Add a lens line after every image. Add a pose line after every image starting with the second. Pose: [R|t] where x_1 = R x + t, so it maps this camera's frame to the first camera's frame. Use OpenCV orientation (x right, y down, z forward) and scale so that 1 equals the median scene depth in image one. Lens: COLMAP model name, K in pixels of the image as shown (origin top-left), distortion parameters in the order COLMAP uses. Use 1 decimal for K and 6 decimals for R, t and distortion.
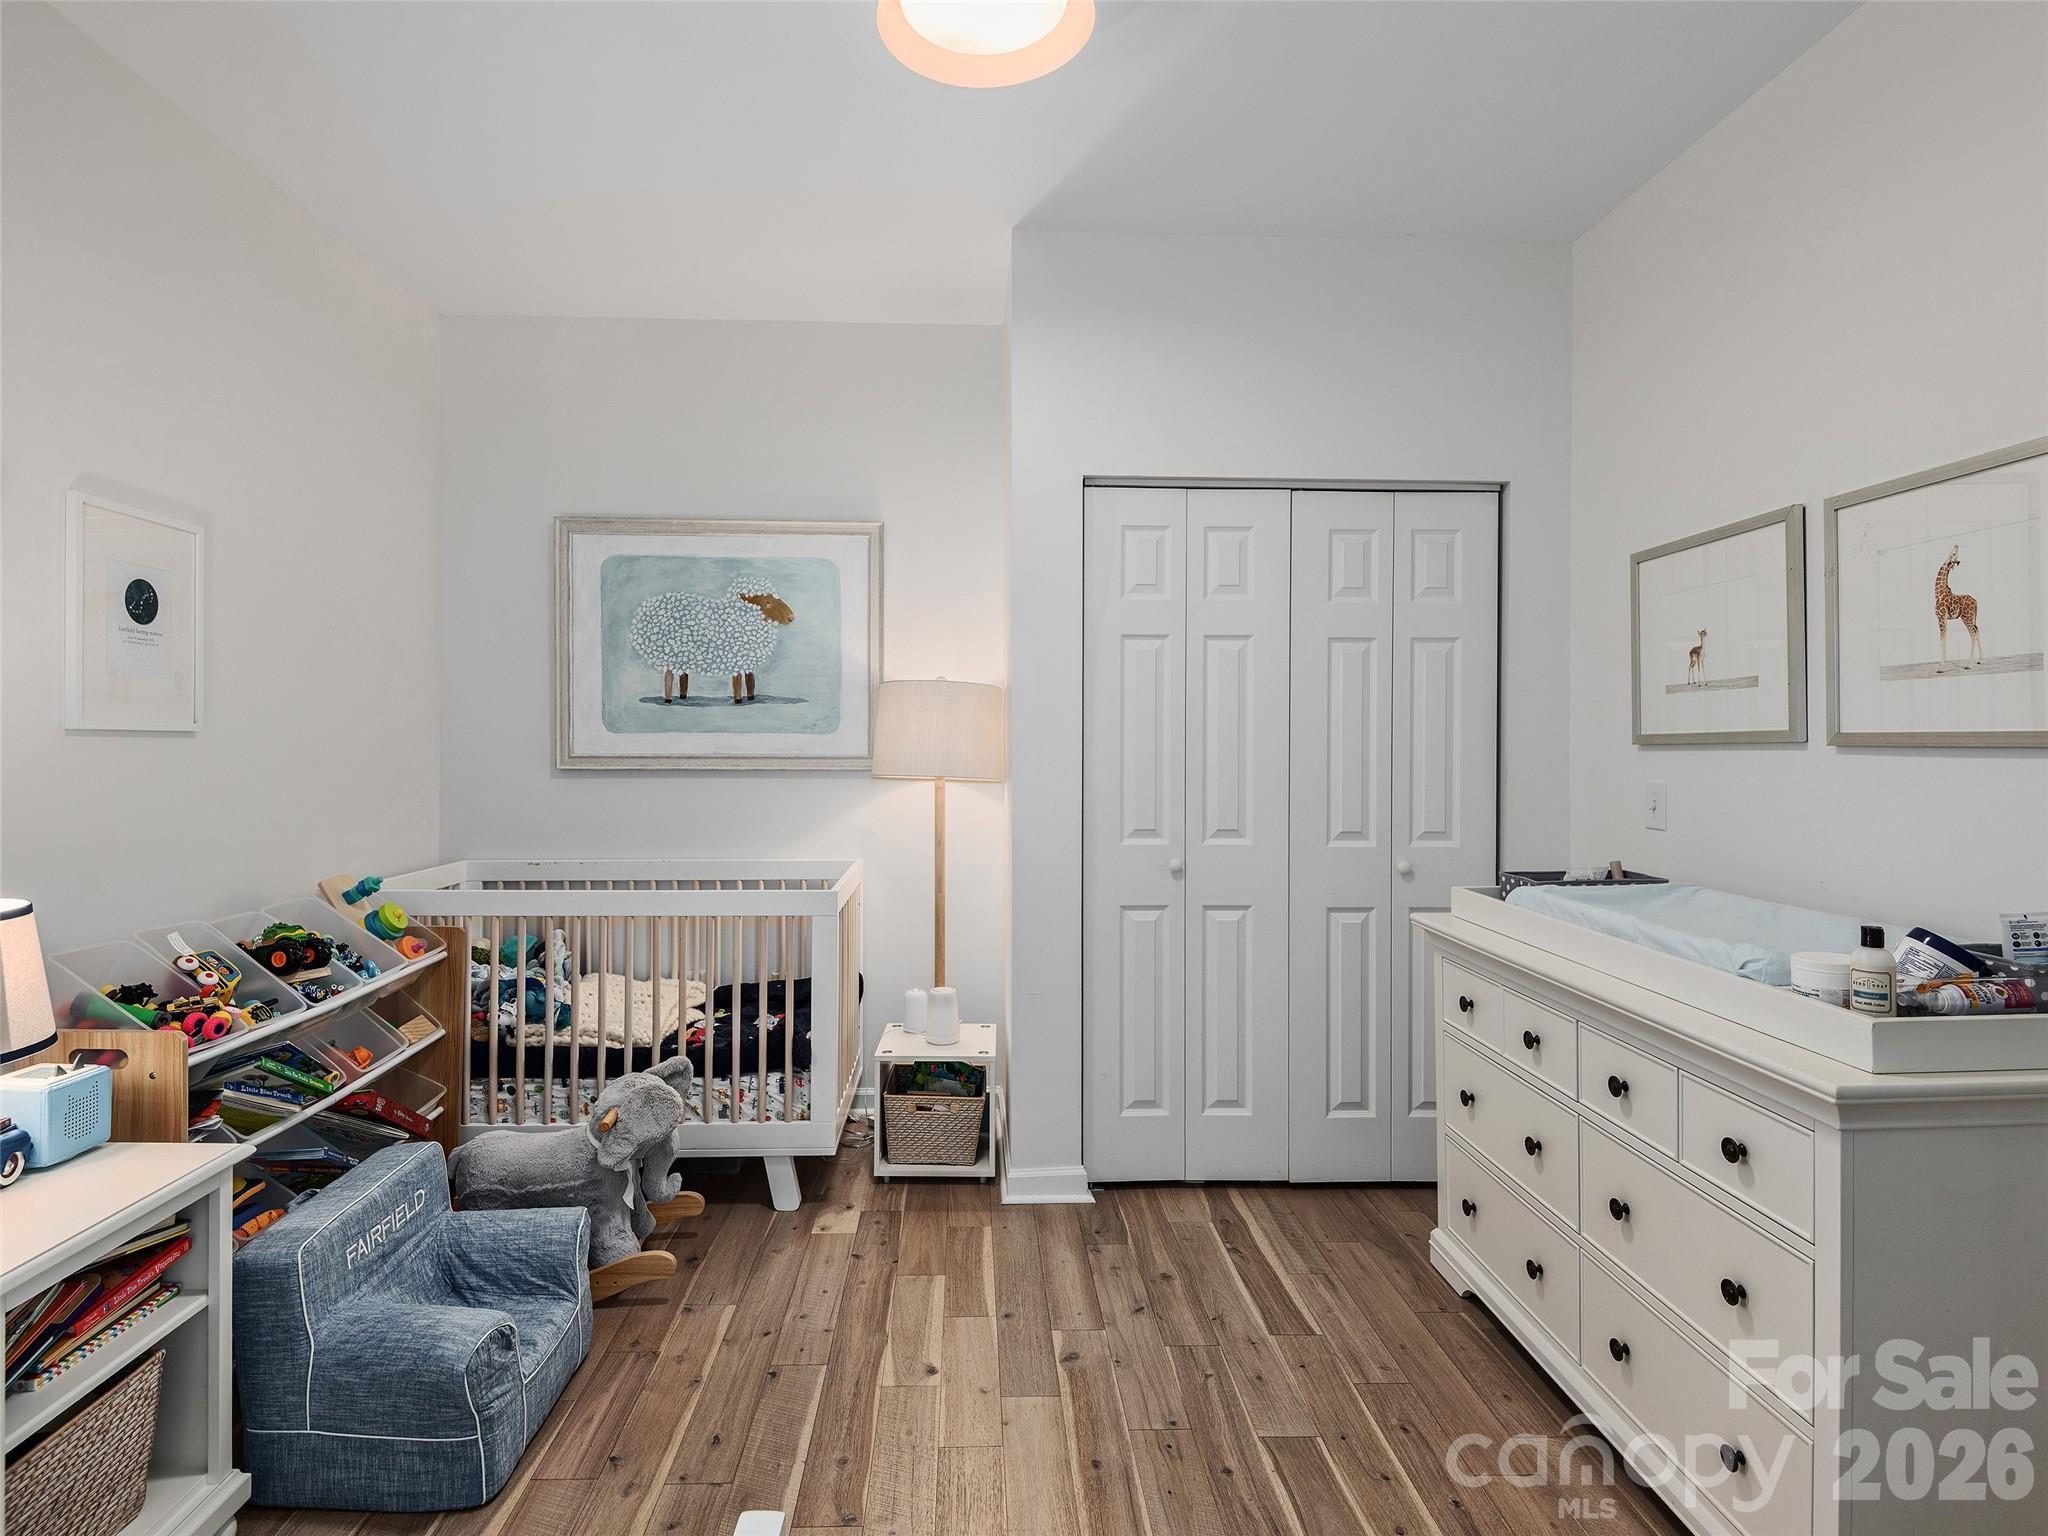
lens RADIAL K [[1100.8, 0, 1027.2], [0, 1100.8, 745.3], [0, 0, 1]] dist [0.019893, -0.012199]
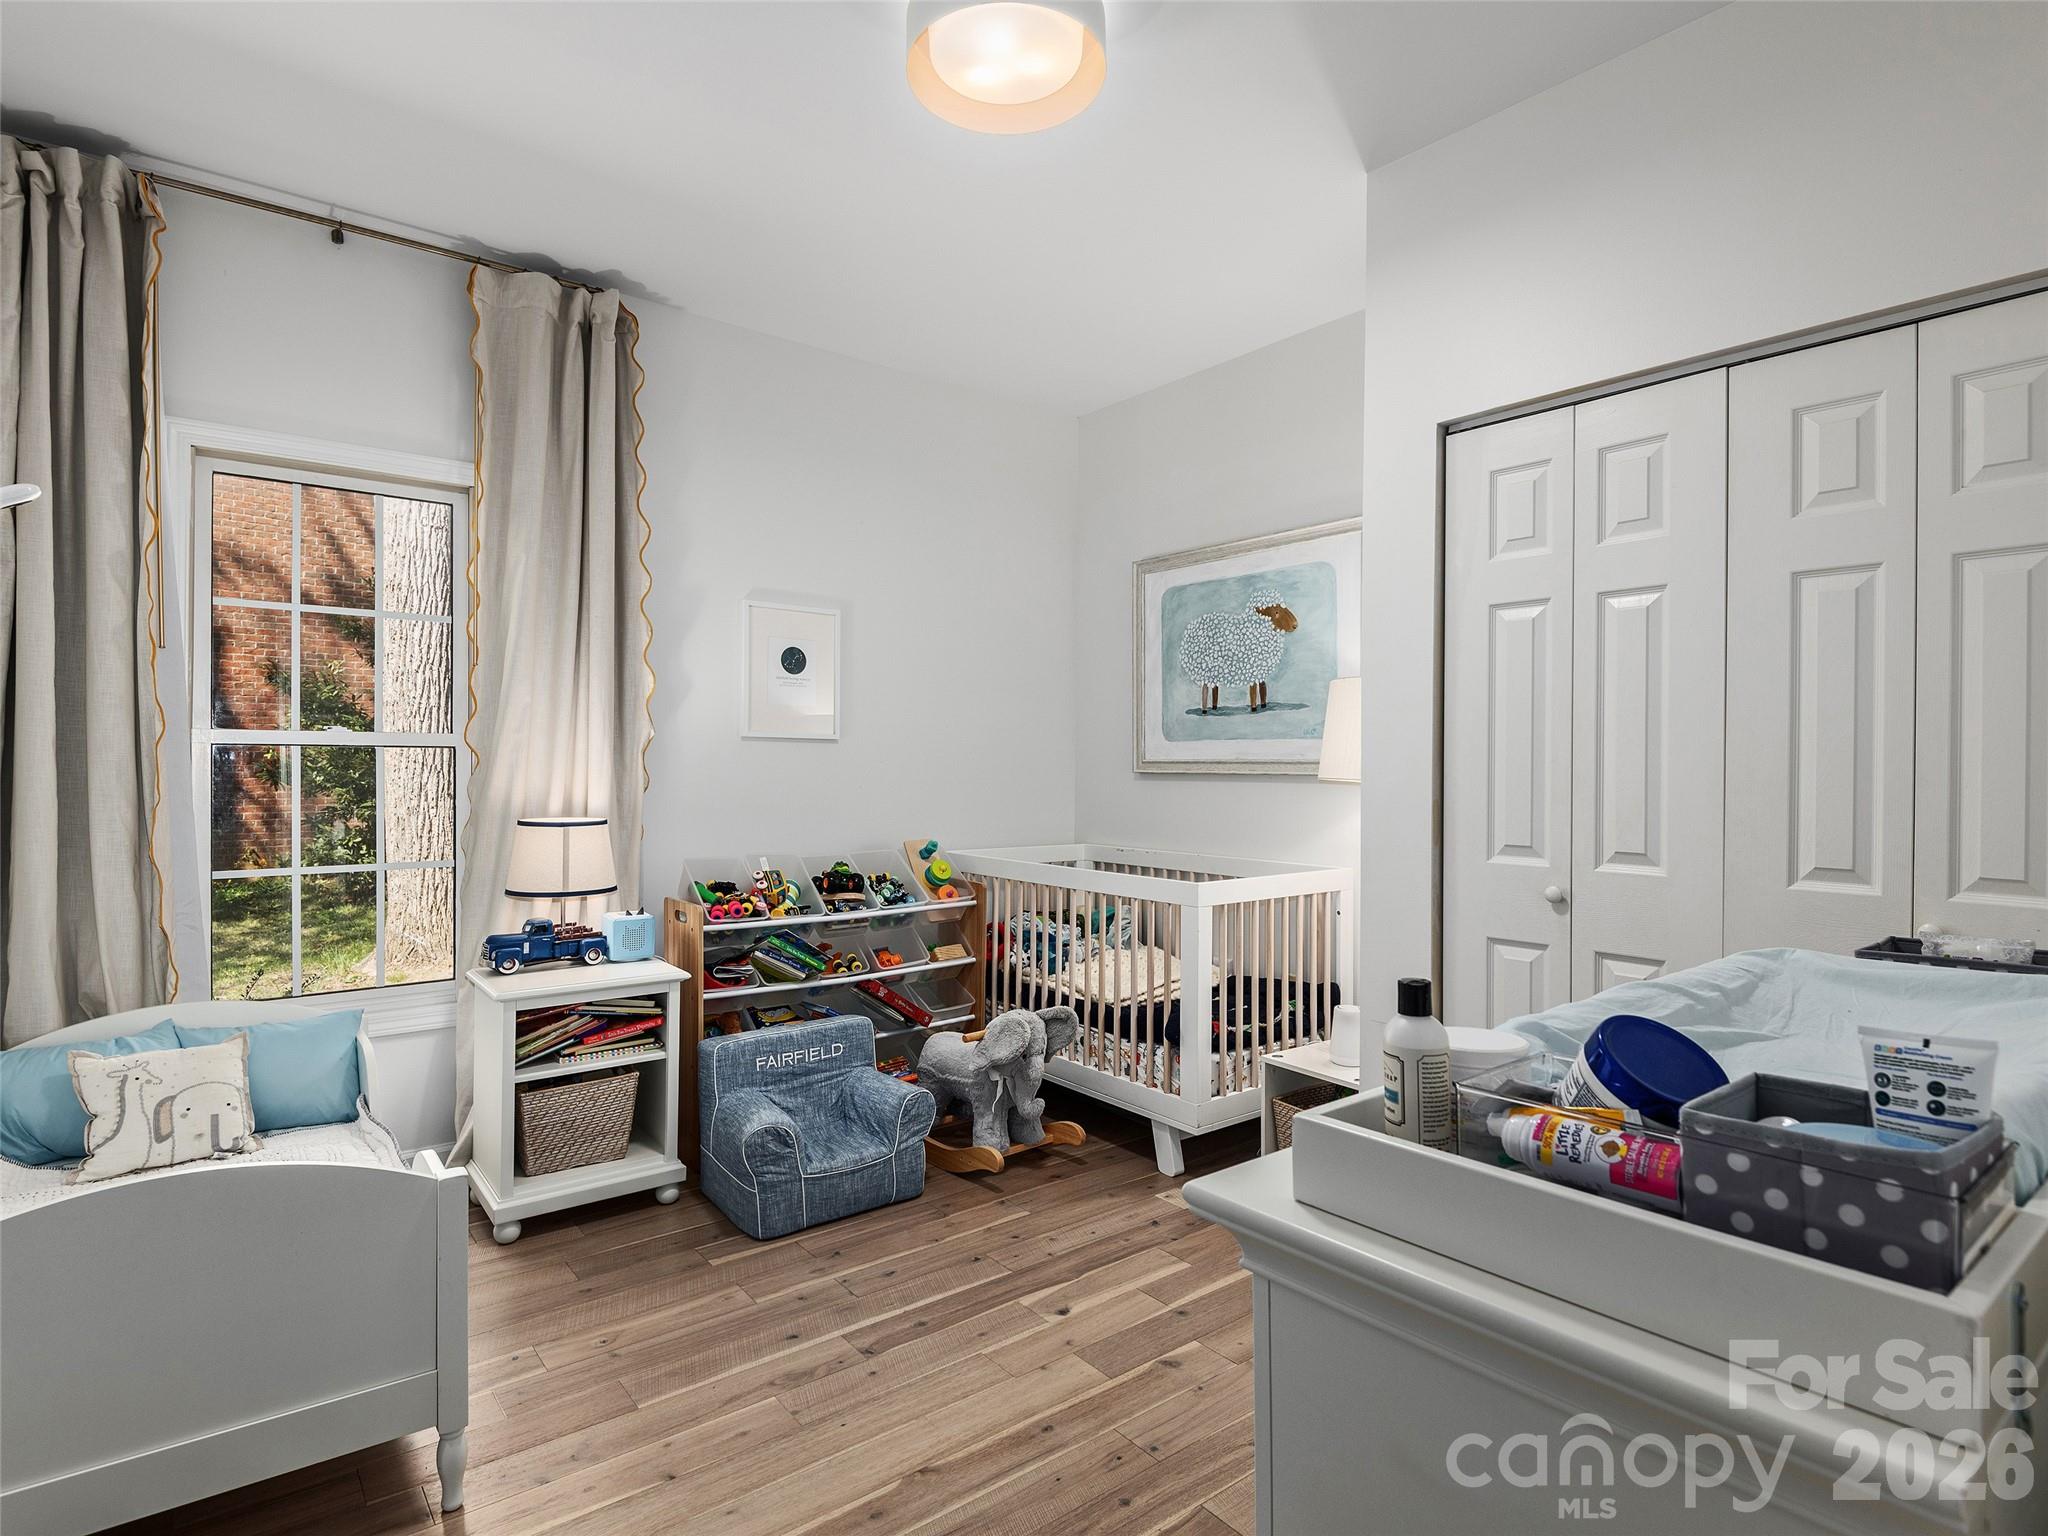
lens RADIAL K [[1100.8, 0, 1023.0], [0, 1100.8, 773.7], [0, 0, 1]] dist [0.019893, -0.012199]
pose [[0.581333, 0.005487, -0.813647, 0.545965], [-0.008539, 0.999963, 0.000643, 0.026722], [0.813621, 0.006574, 0.581358, 0.238055]]
